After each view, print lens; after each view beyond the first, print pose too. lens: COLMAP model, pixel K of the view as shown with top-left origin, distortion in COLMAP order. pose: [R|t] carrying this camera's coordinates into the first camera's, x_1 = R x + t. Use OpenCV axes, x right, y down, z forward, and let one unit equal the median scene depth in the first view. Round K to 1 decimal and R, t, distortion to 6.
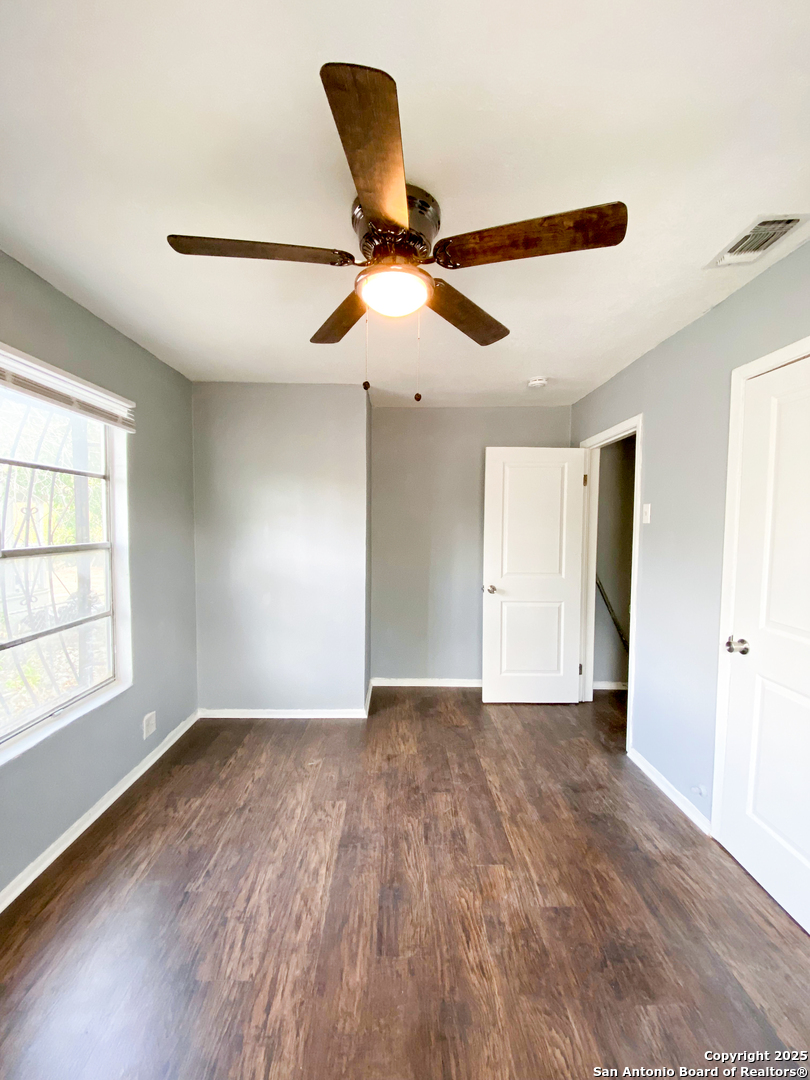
lens RADIAL K [[438.2, 0, 408.8], [0, 438.2, 538.2], [0, 0, 1]] dist [0.023725, -0.021423]
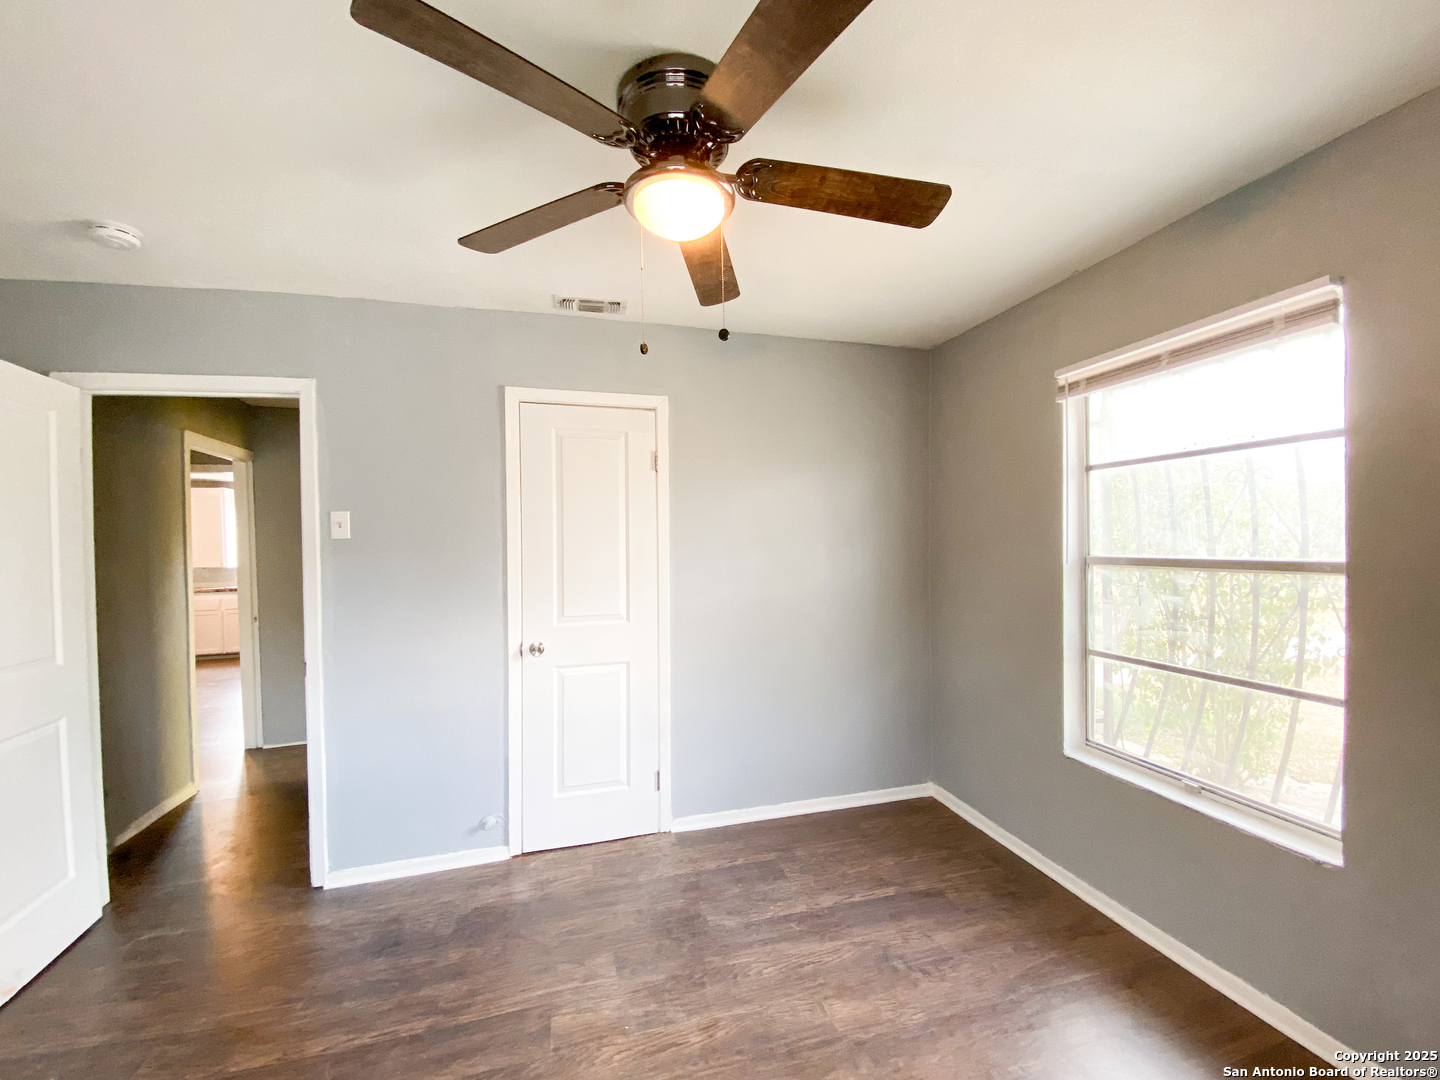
lens RADIAL K [[584.3, 0, 716.7], [0, 584.3, 543.6], [0, 0, 1]] dist [0.023725, -0.021423]
pose [[-0.255336, -0.005030, 0.966839, -0.803832], [0.051299, 0.998507, 0.018743, -0.018835], [-0.965491, 0.054384, -0.254697, 1.002676]]
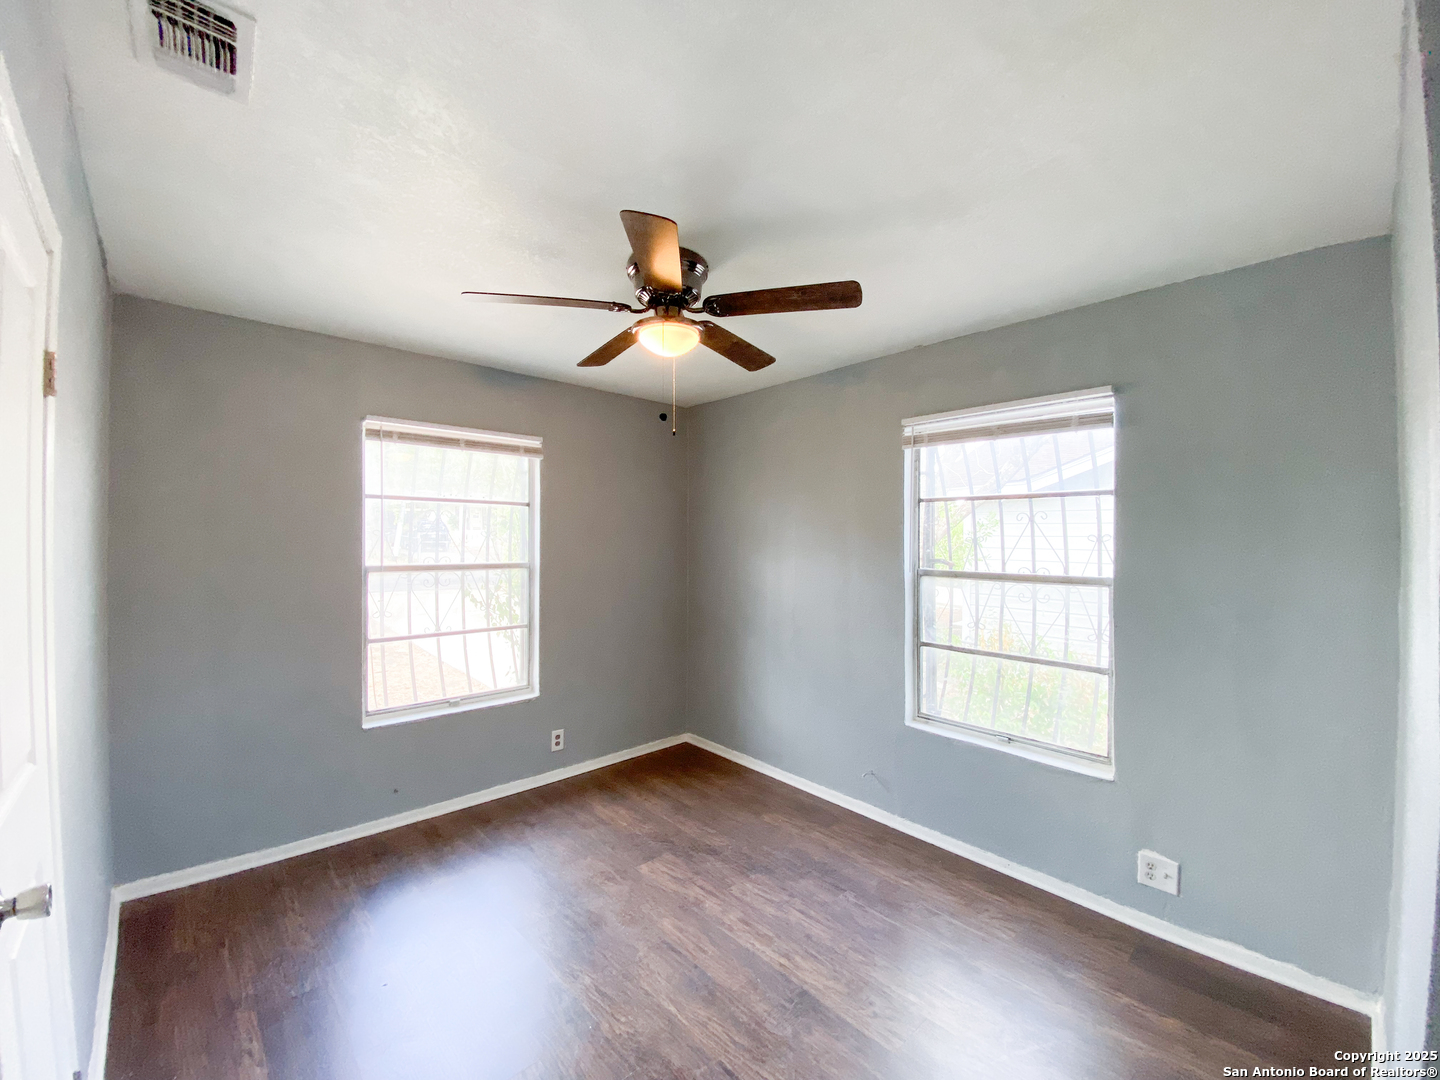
lens RADIAL K [[584.3, 0, 716.7], [0, 584.3, 543.6], [0, 0, 1]] dist [0.023725, -0.021423]
pose [[-0.753024, -0.008702, -0.657936, 0.677545], [-0.037671, 0.998843, 0.029904, -0.075593], [0.656914, 0.047303, -0.752480, 1.803340]]
